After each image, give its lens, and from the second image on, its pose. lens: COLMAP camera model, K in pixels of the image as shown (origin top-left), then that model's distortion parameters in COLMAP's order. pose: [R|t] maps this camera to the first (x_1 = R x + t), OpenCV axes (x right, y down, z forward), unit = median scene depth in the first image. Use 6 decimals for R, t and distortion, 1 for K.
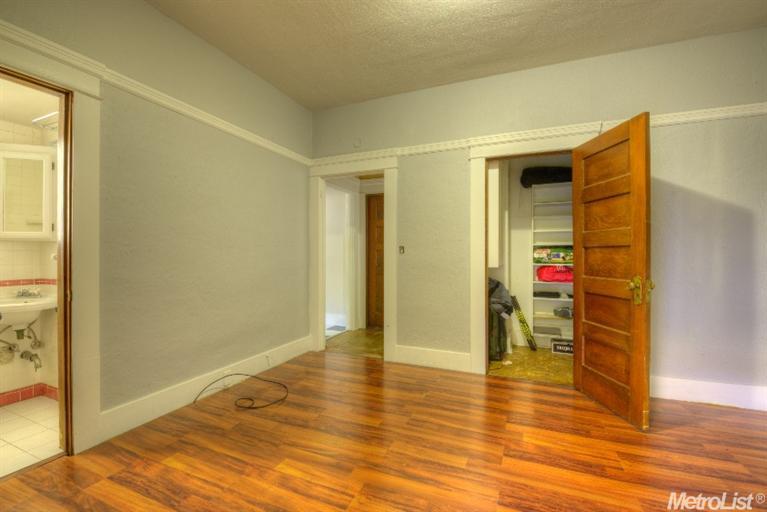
lens RADIAL K [[330.3, 0, 380.6], [0, 330.3, 255.3], [0, 0, 1]] dist [-0.011918, -0.005073]
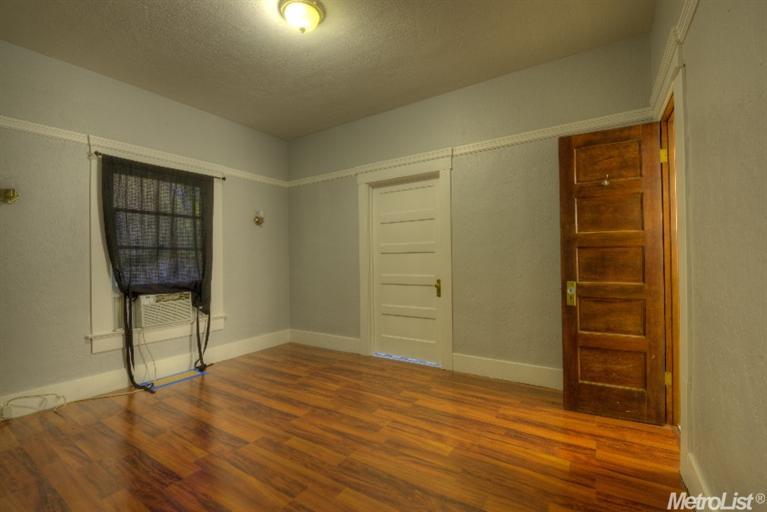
lens RADIAL K [[330.3, 0, 383.3], [0, 330.3, 254.9], [0, 0, 1]] dist [-0.011918, -0.005073]
pose [[-0.985061, 0.012734, 0.171737, -0.236011], [0.011308, 0.999893, -0.009279, -0.007913], [-0.171837, -0.007198, -0.985099, 1.769369]]
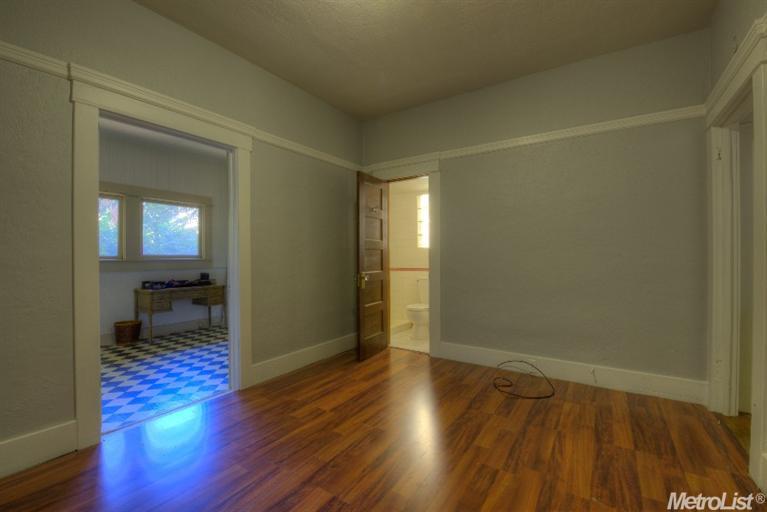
lens RADIAL K [[330.3, 0, 384.8], [0, 330.3, 254.9], [0, 0, 1]] dist [-0.011918, -0.005073]
pose [[-0.185618, -0.004240, -0.982613, 0.948067], [0.002081, 0.999987, -0.004708, 0.002156], [0.982620, -0.002919, -0.185607, 0.948199]]
